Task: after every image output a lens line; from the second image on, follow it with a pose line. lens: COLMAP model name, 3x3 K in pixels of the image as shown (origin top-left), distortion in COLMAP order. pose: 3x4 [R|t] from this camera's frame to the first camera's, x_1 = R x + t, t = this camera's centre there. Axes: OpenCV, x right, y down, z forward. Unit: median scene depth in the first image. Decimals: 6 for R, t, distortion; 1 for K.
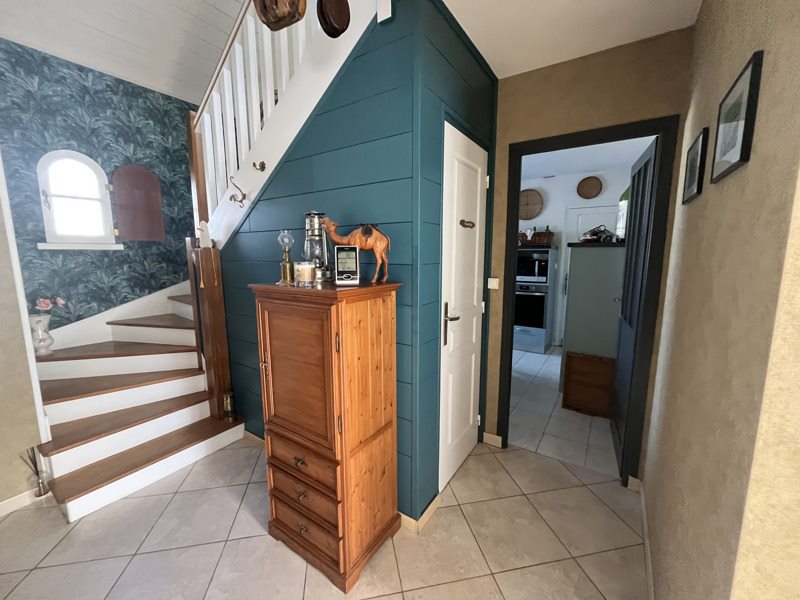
lens RADIAL K [[324.6, 0, 398.6], [0, 324.6, 299.0], [0, 0, 1]] dist [0.000704, 0.000061]
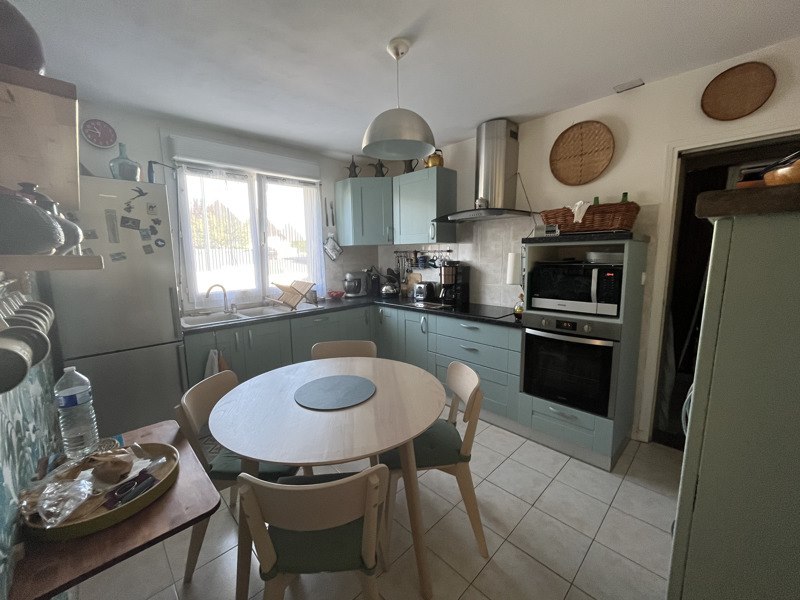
lens RADIAL K [[324.6, 0, 402.2], [0, 324.6, 300.4], [0, 0, 1]] dist [0.000704, 0.000061]
pose [[0.980182, 0.013145, -0.197662, 0.250851], [-0.011909, 0.999901, 0.007442, -0.072600], [0.197740, -0.004940, 0.980242, 0.501430]]
